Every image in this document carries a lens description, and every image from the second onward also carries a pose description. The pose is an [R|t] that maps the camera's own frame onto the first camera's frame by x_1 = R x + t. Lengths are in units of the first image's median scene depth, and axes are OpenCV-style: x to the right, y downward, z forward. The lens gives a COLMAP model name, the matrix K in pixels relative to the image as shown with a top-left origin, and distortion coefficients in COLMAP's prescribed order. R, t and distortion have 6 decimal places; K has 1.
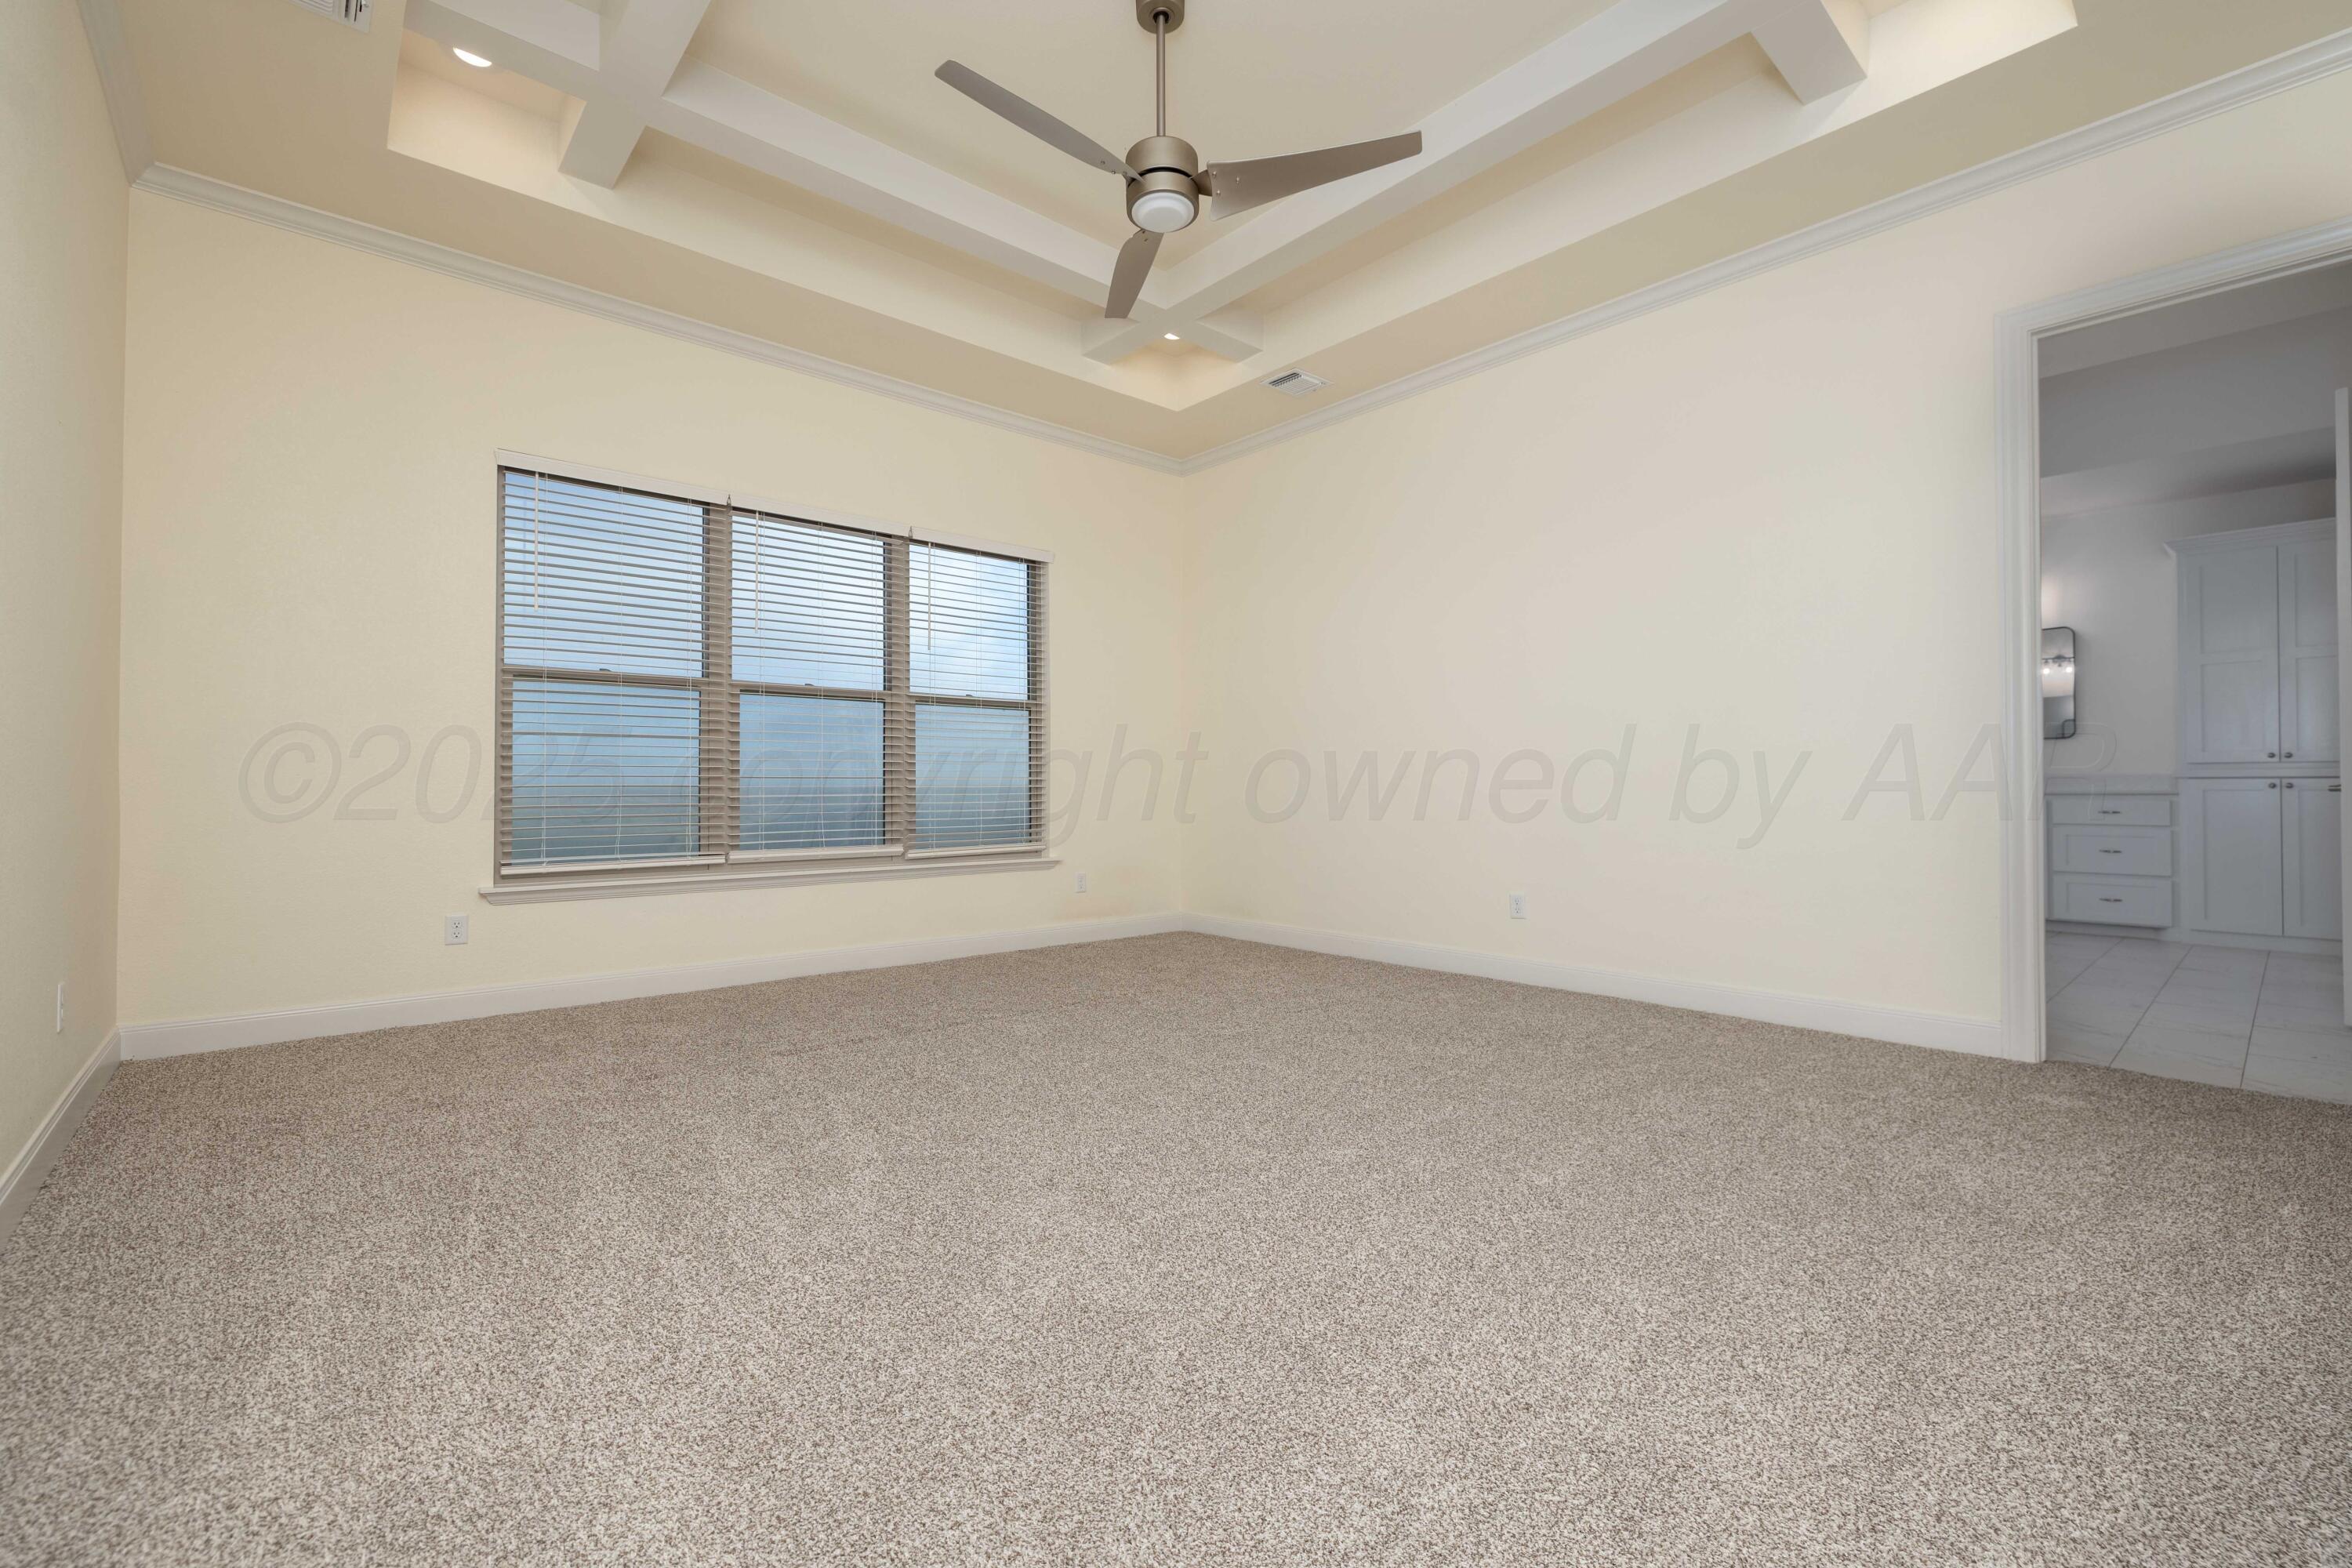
lens RADIAL K [[1002.5, 0, 1173.5], [0, 1002.5, 778.4], [0, 0, 1]] dist [0.000432, 0.000375]
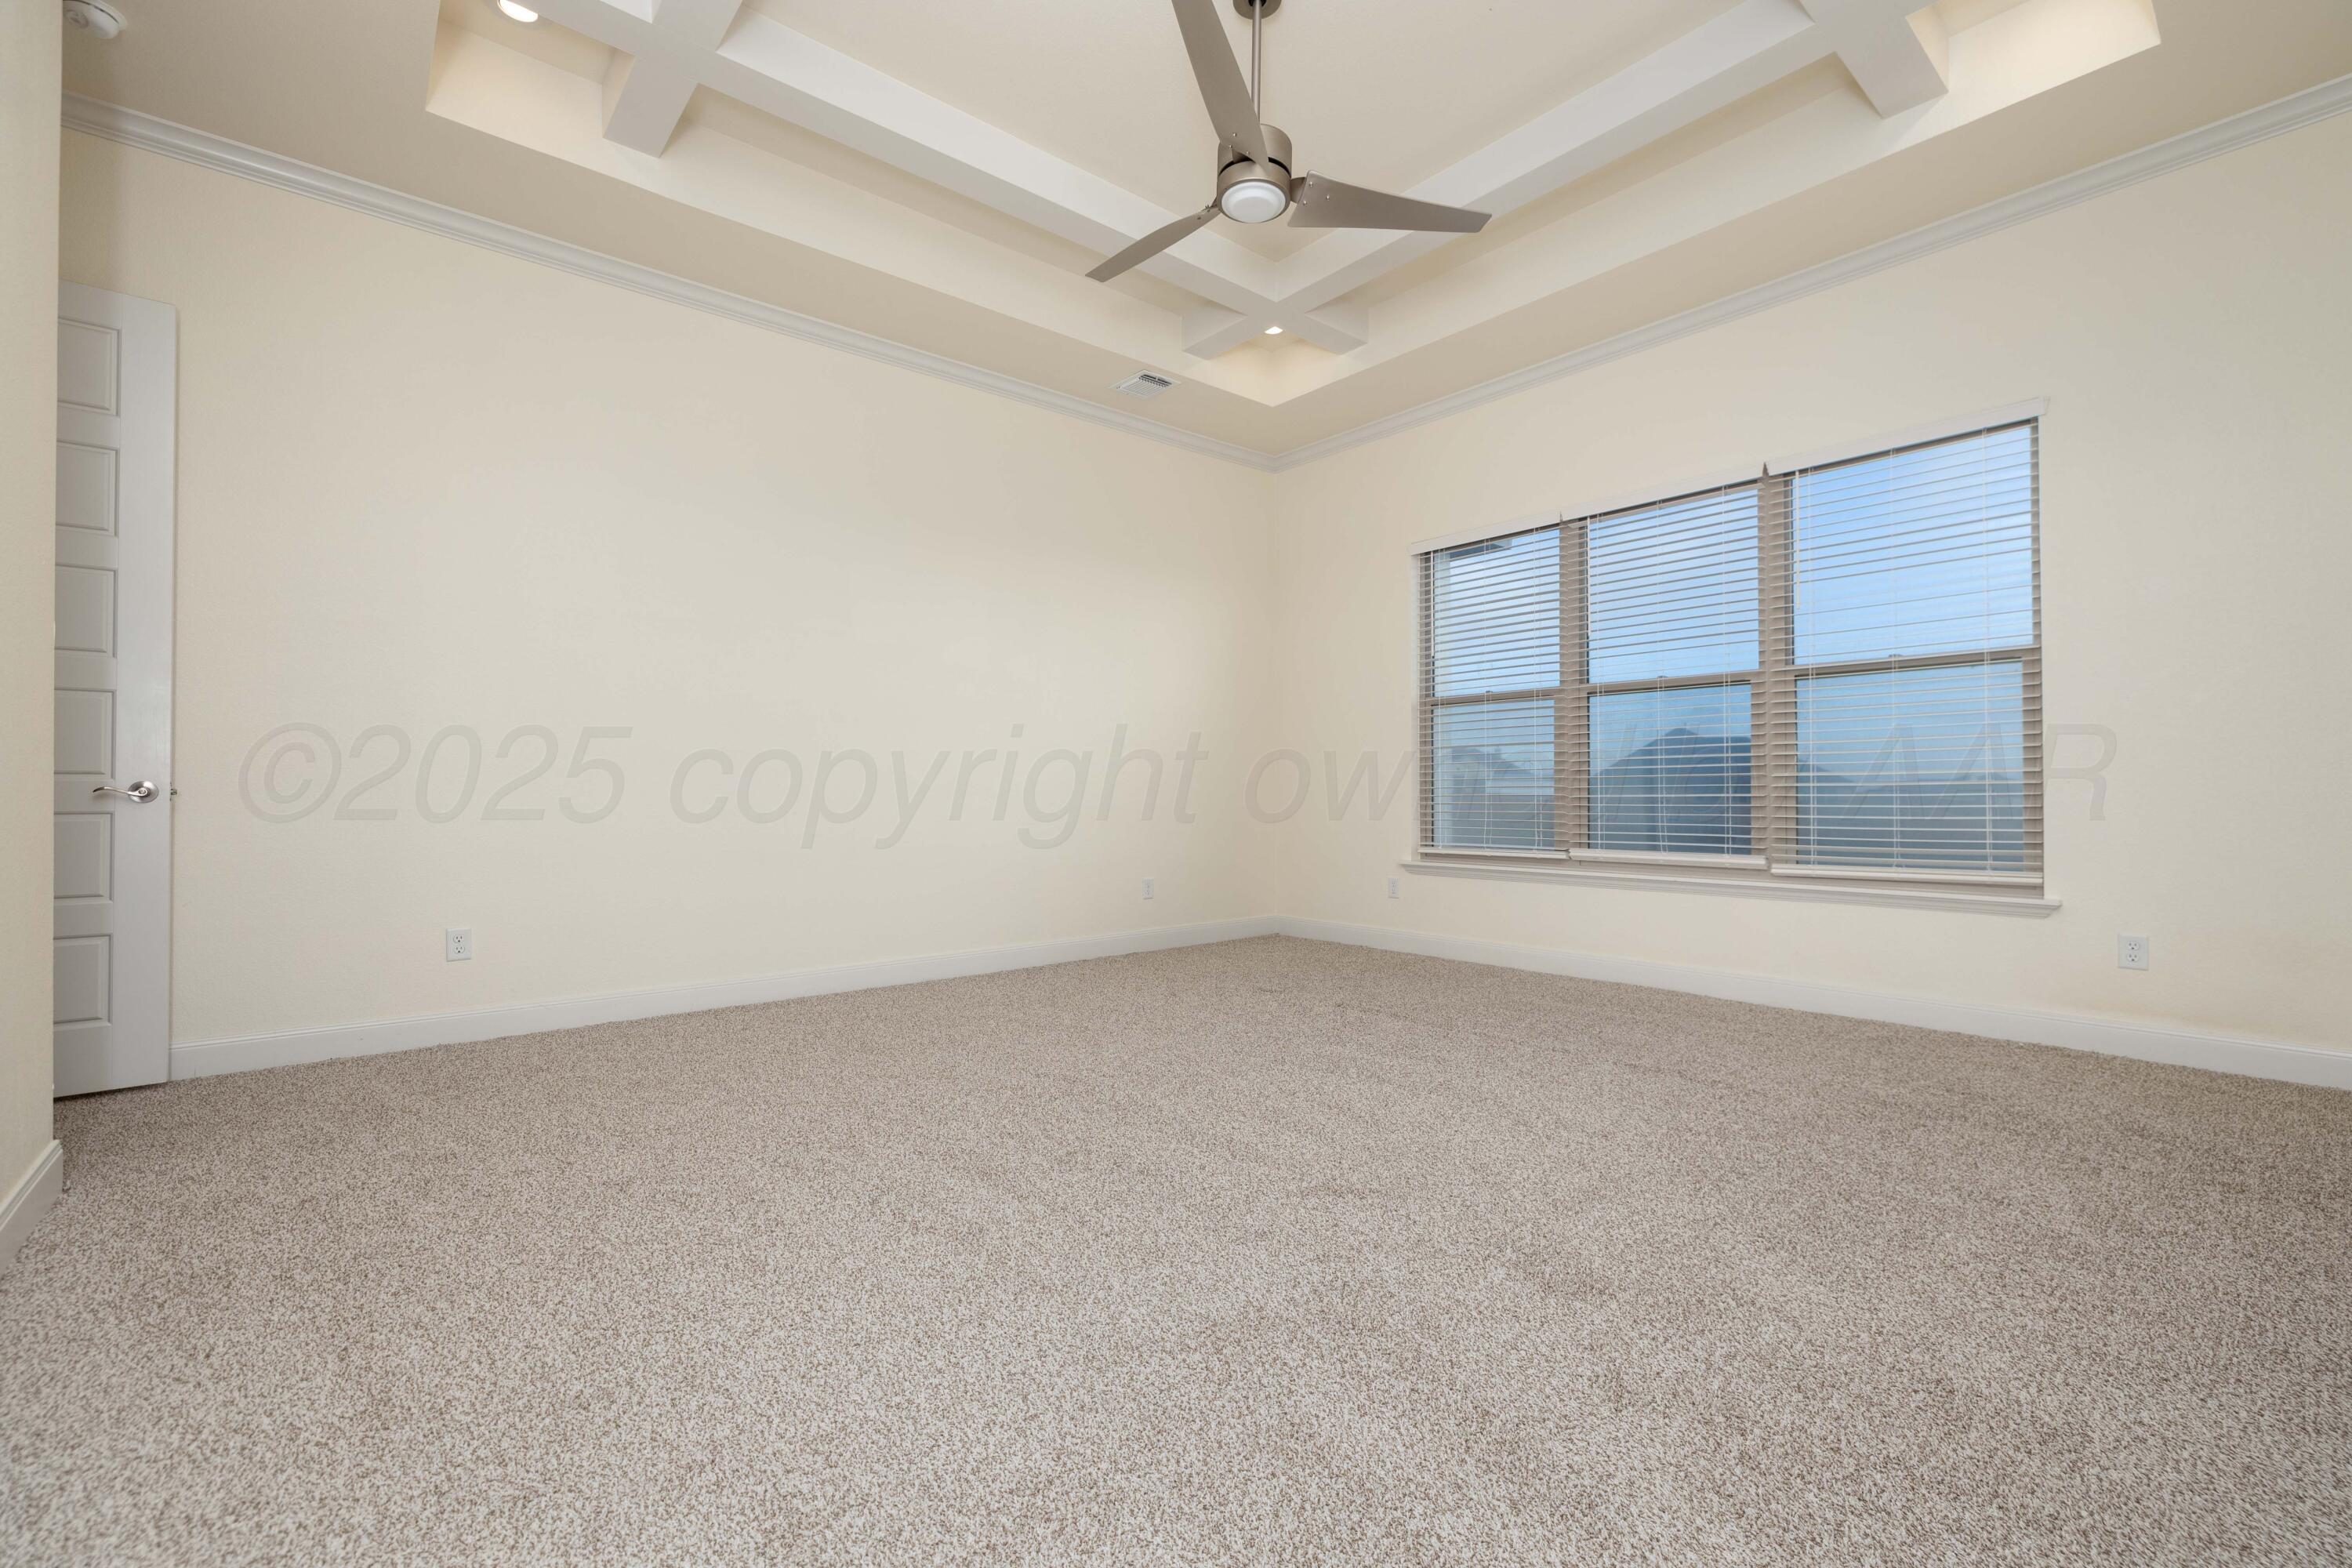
lens RADIAL K [[1002.5, 0, 1205.1], [0, 1002.5, 794.1], [0, 0, 1]] dist [0.000432, 0.000375]
pose [[0.004674, 0.000205, -0.999989, 0.599880], [0.013526, 0.999908, 0.000268, 0.010401], [0.999898, -0.013527, 0.004670, 0.608596]]
